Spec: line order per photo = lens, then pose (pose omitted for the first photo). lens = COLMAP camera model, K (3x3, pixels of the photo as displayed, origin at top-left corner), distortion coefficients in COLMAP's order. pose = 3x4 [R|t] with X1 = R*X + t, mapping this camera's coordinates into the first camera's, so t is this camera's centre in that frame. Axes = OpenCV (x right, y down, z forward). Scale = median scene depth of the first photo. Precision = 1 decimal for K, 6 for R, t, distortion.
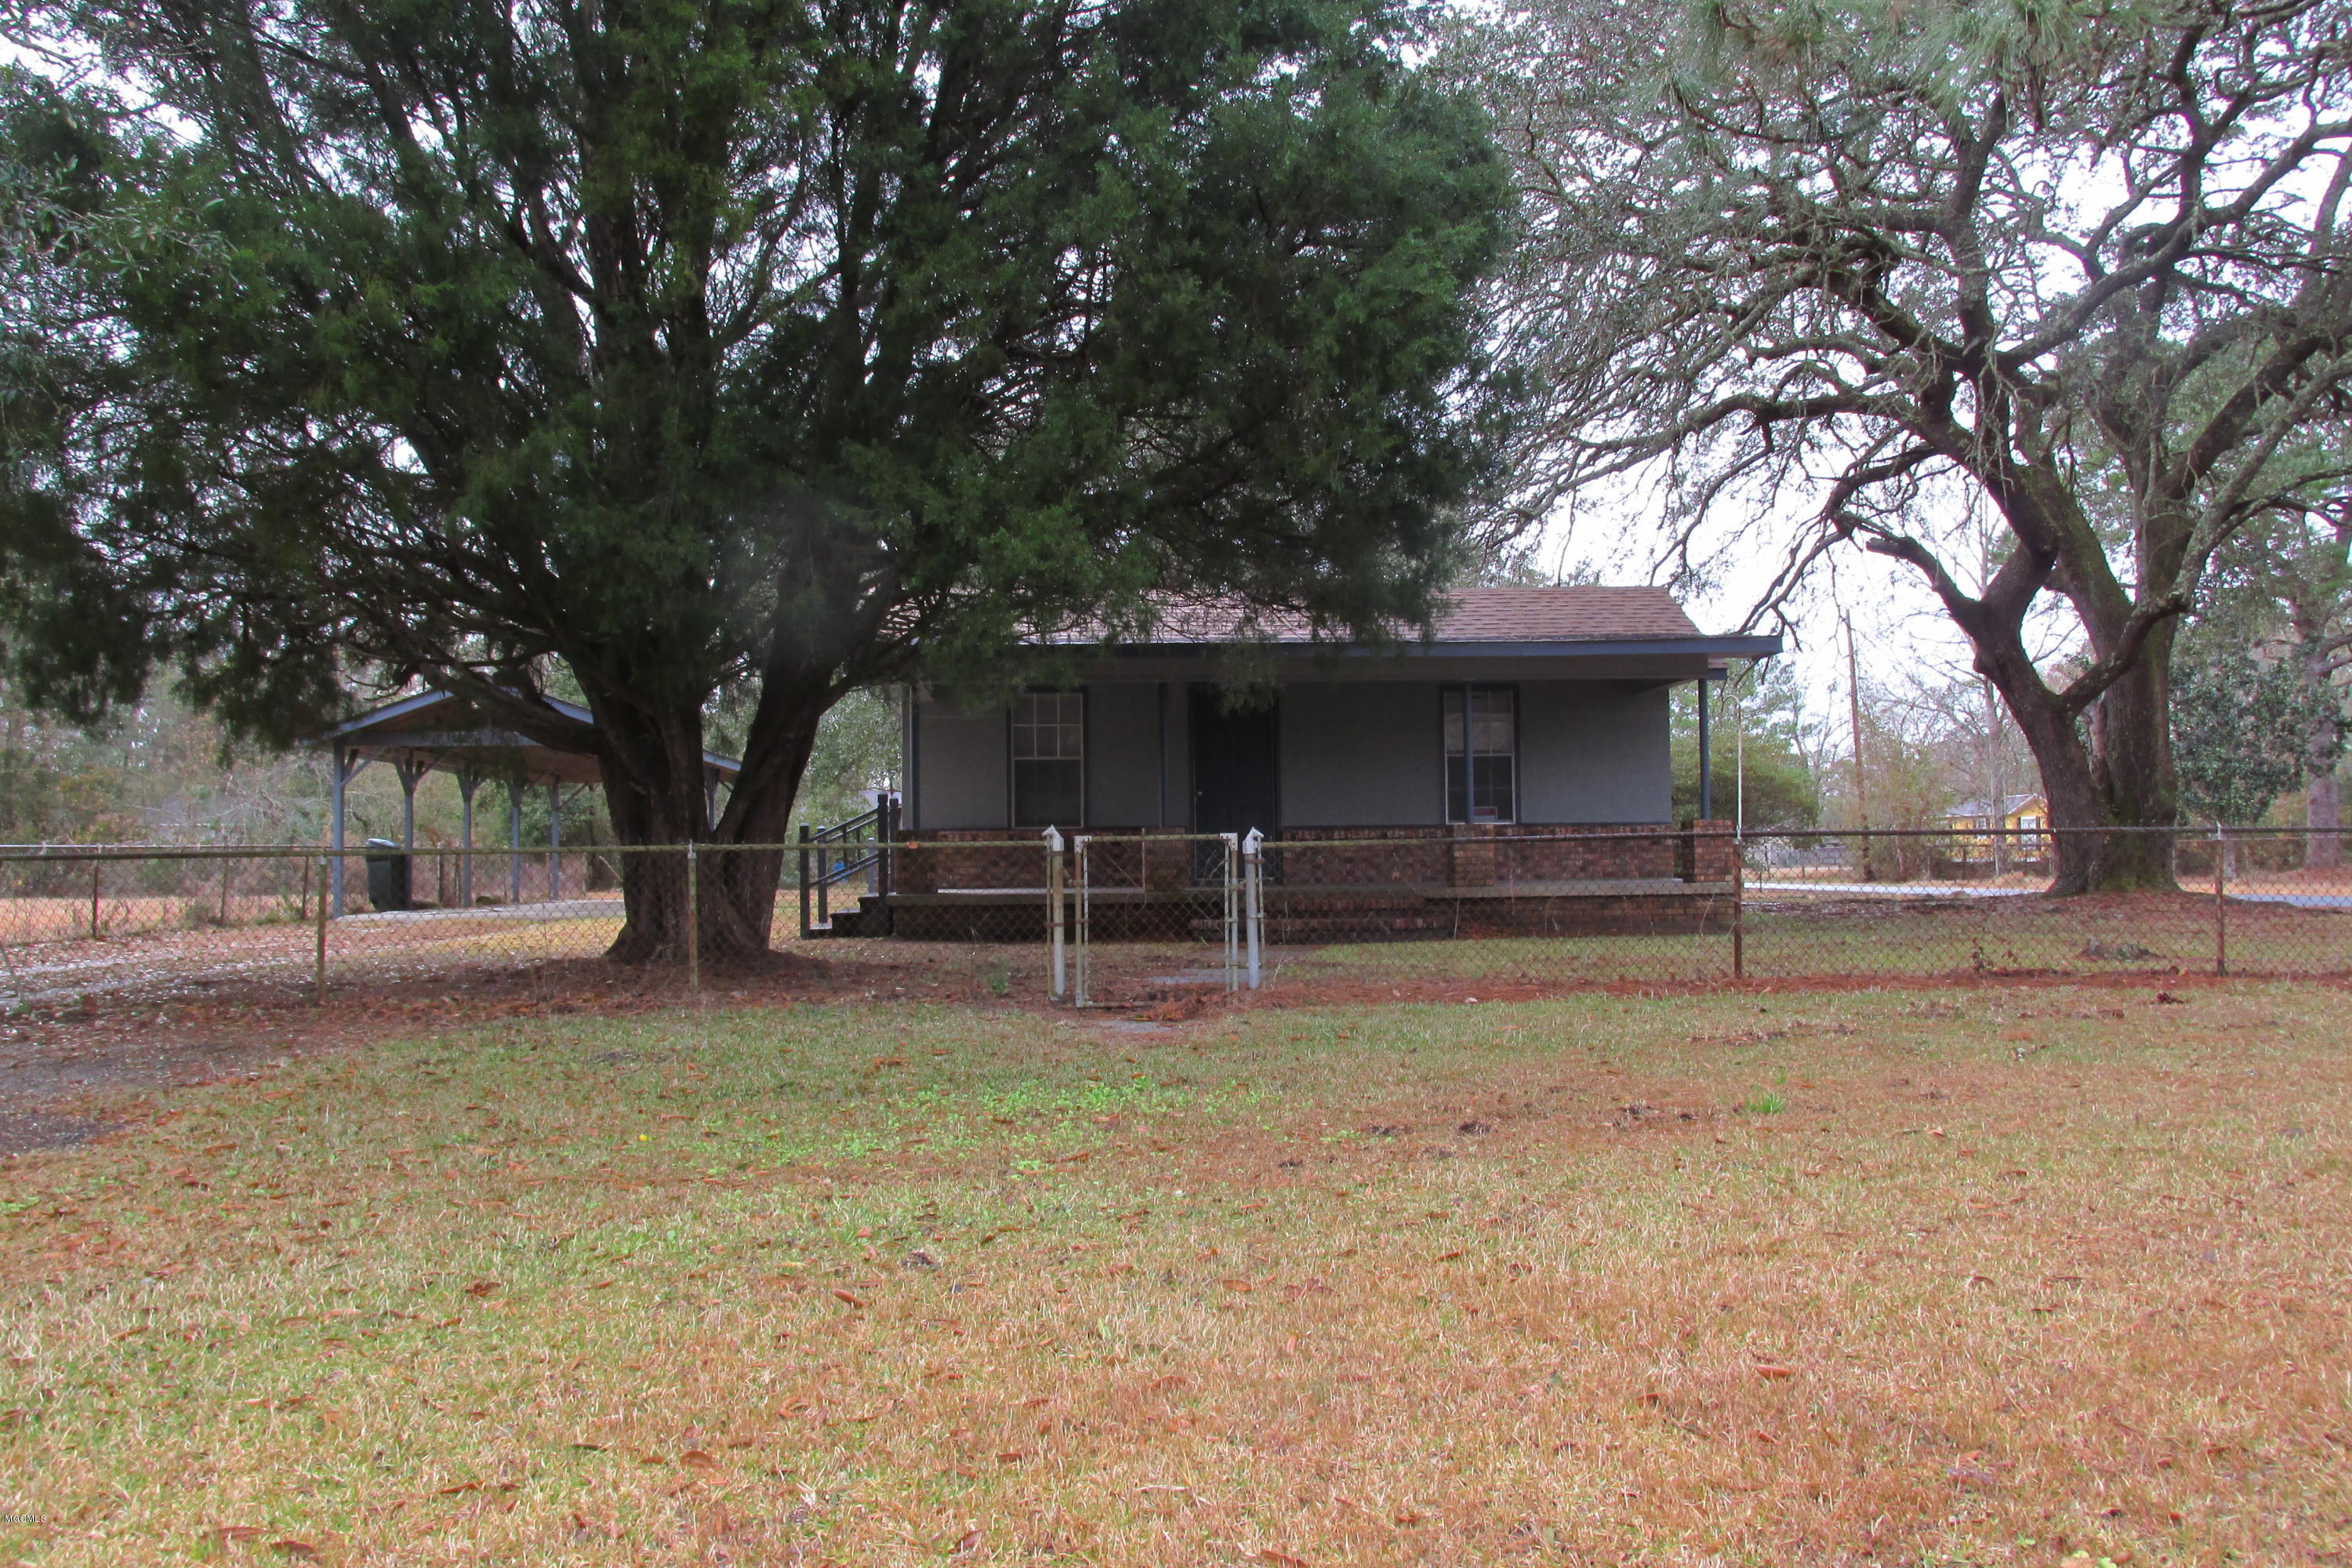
lens RADIAL K [[1961.3, 0, 1176.0], [0, 1961.3, 784.0], [0, 0, 1]] dist [0.000158, -0.000077]
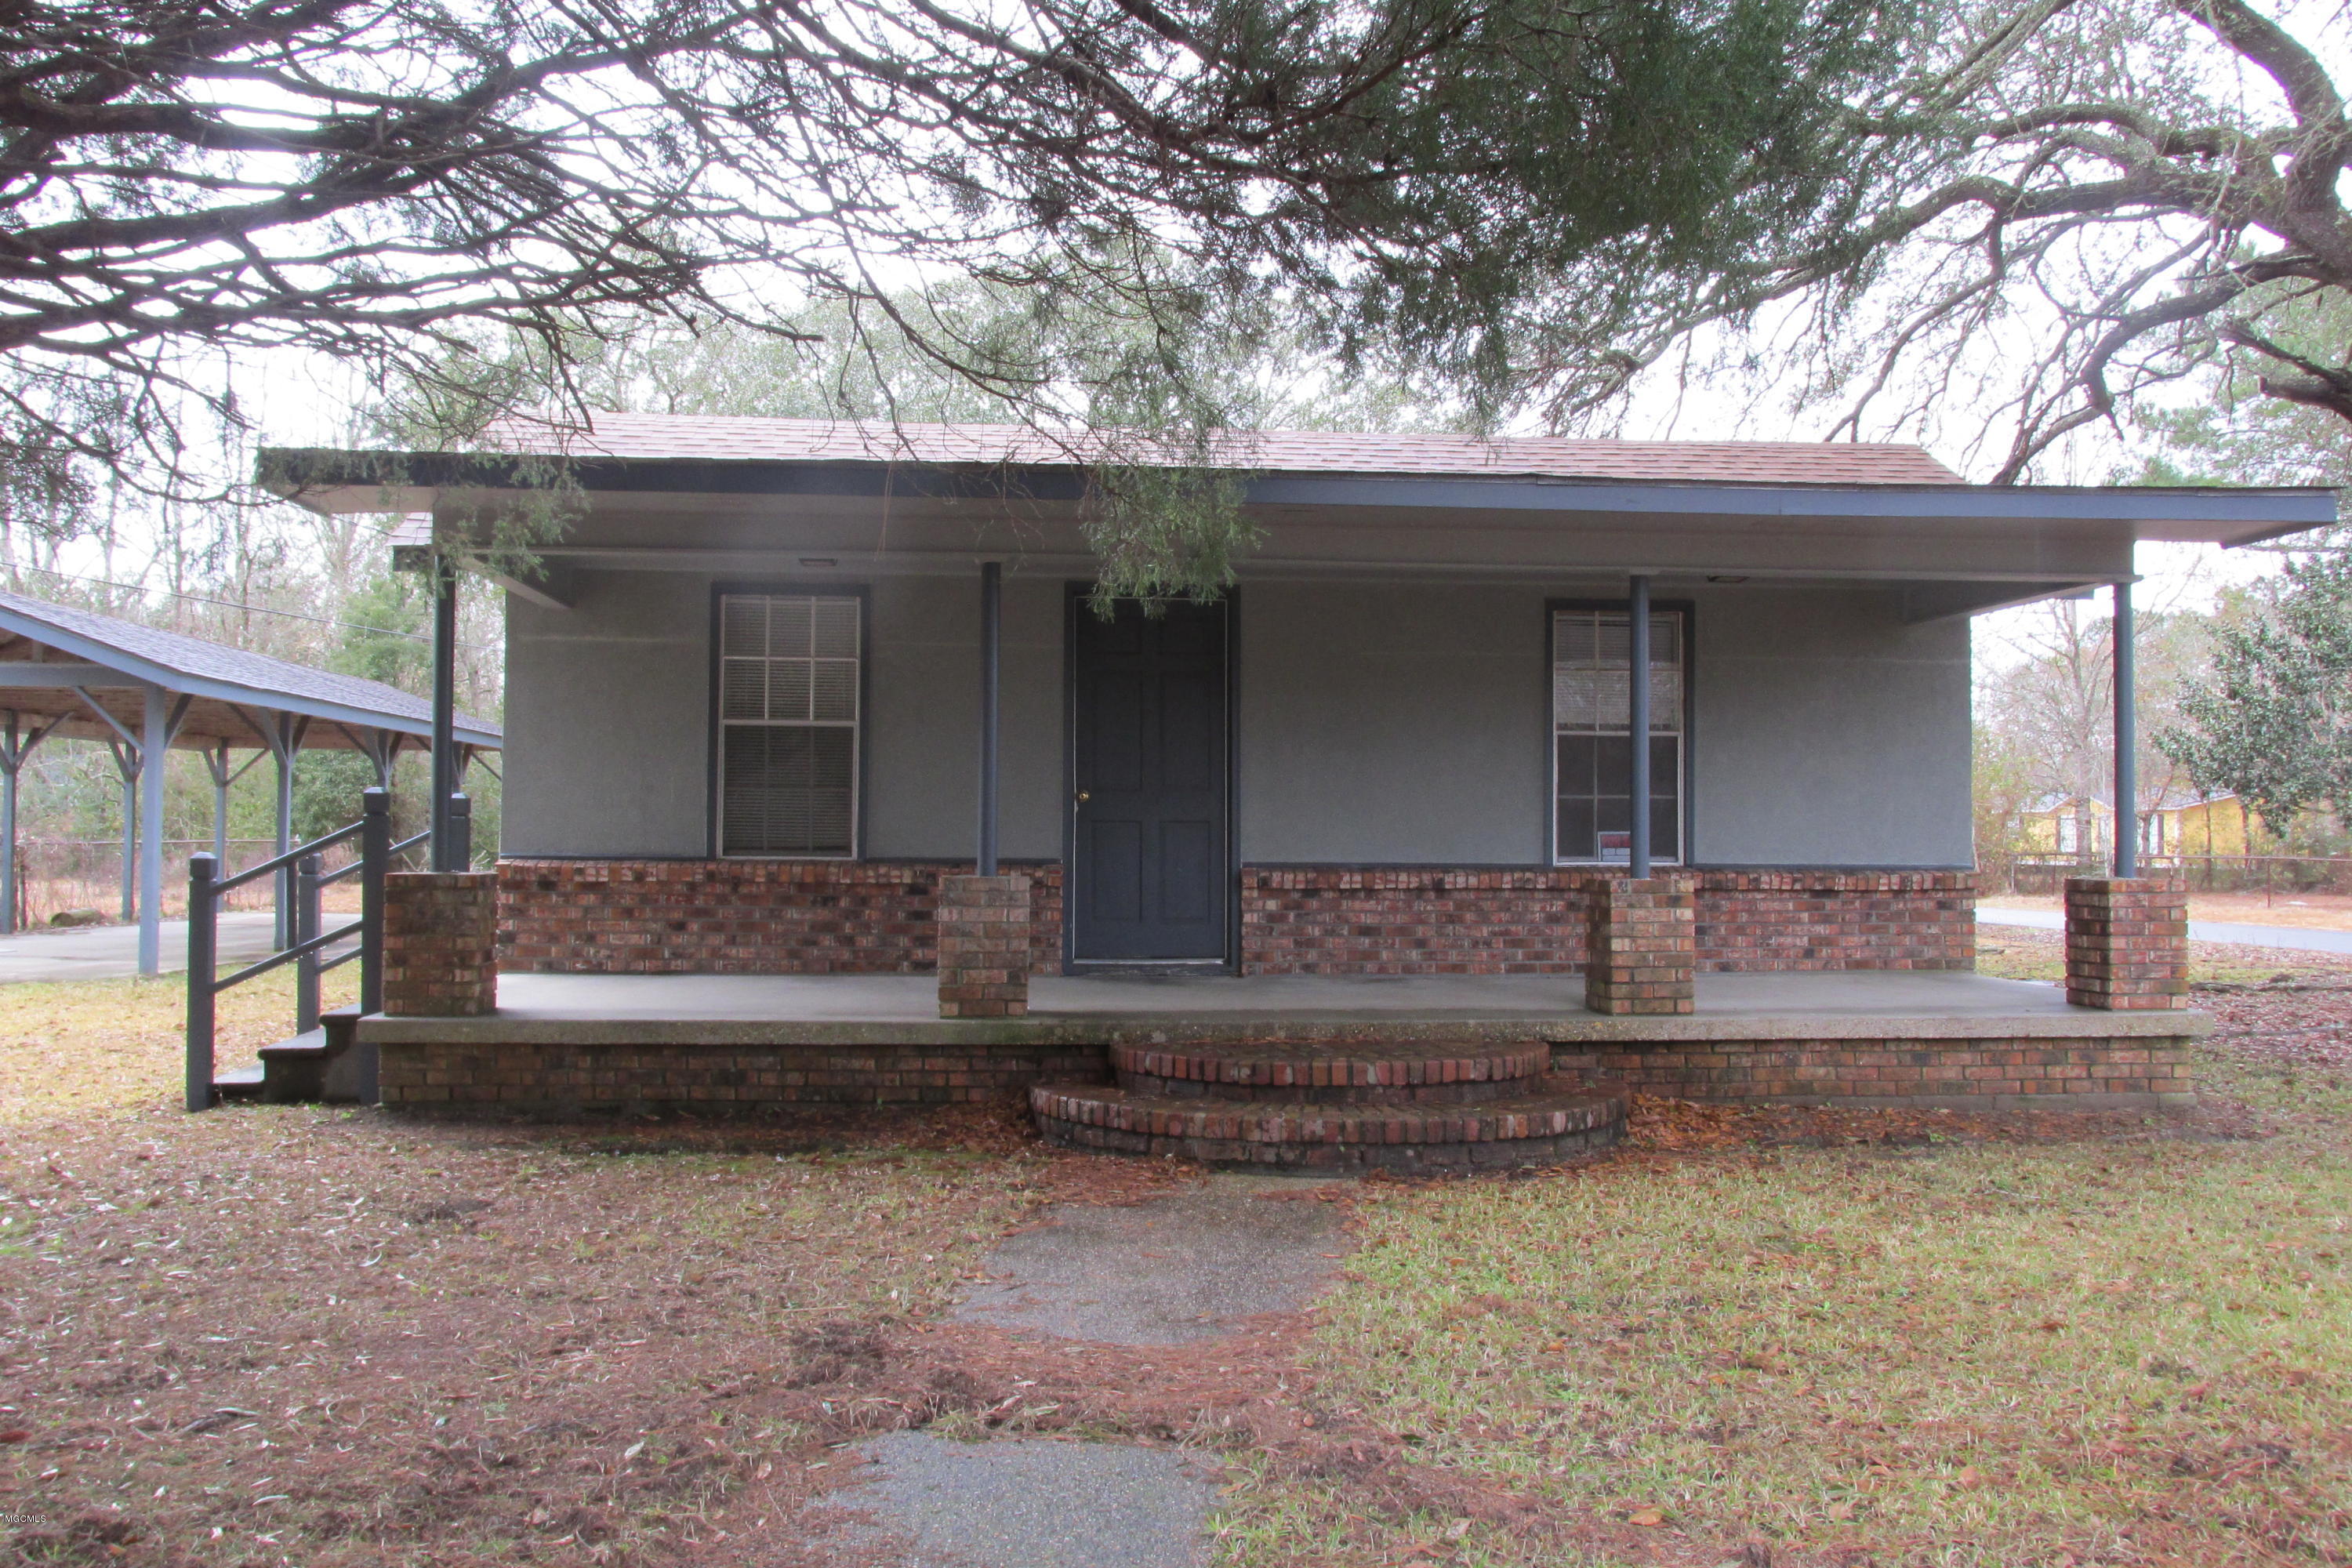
lens RADIAL K [[1961.3, 0, 1176.0], [0, 1961.3, 784.0], [0, 0, 1]] dist [0.000158, -0.000077]
pose [[0.999649, 0.019892, 0.017490, 0.026926], [-0.020121, 0.999713, 0.012978, -0.005022], [-0.017227, -0.013325, 0.999763, 0.464563]]
